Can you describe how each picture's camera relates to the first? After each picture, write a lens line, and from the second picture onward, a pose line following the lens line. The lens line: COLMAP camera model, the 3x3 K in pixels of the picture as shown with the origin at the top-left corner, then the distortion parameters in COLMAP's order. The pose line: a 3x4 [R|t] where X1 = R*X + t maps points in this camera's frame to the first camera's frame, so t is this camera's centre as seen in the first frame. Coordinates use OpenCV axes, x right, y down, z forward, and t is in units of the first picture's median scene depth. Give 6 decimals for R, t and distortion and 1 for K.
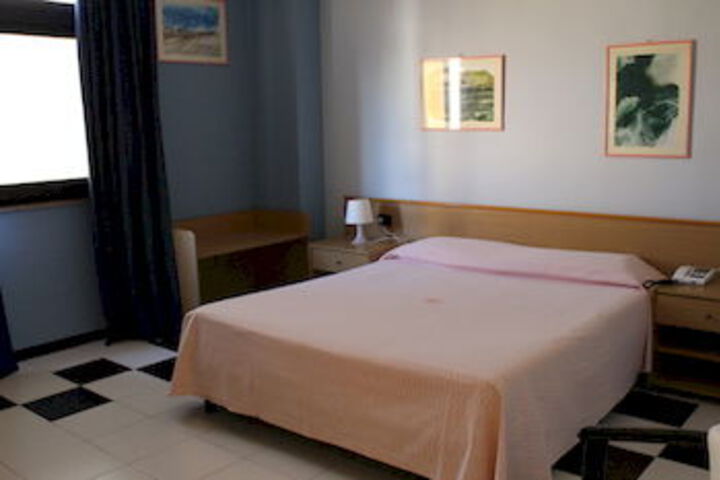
lens RADIAL K [[704.7, 0, 360.2], [0, 704.7, 242.6], [0, 0, 1]] dist [-0.040700, 0.000000]
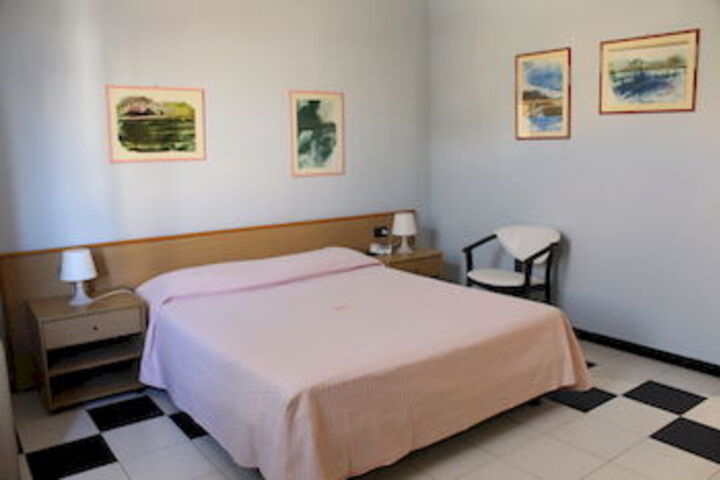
lens RADIAL K [[604.5, 0, 360.1], [0, 604.5, 234.8], [0, 0, 1]] dist [-0.060450, 0.000208]
pose [[0.253682, -0.133721, 0.958000, -0.701078], [0.182926, 0.979159, 0.088235, -0.096802], [-0.949834, 0.152859, 0.272856, 0.615740]]
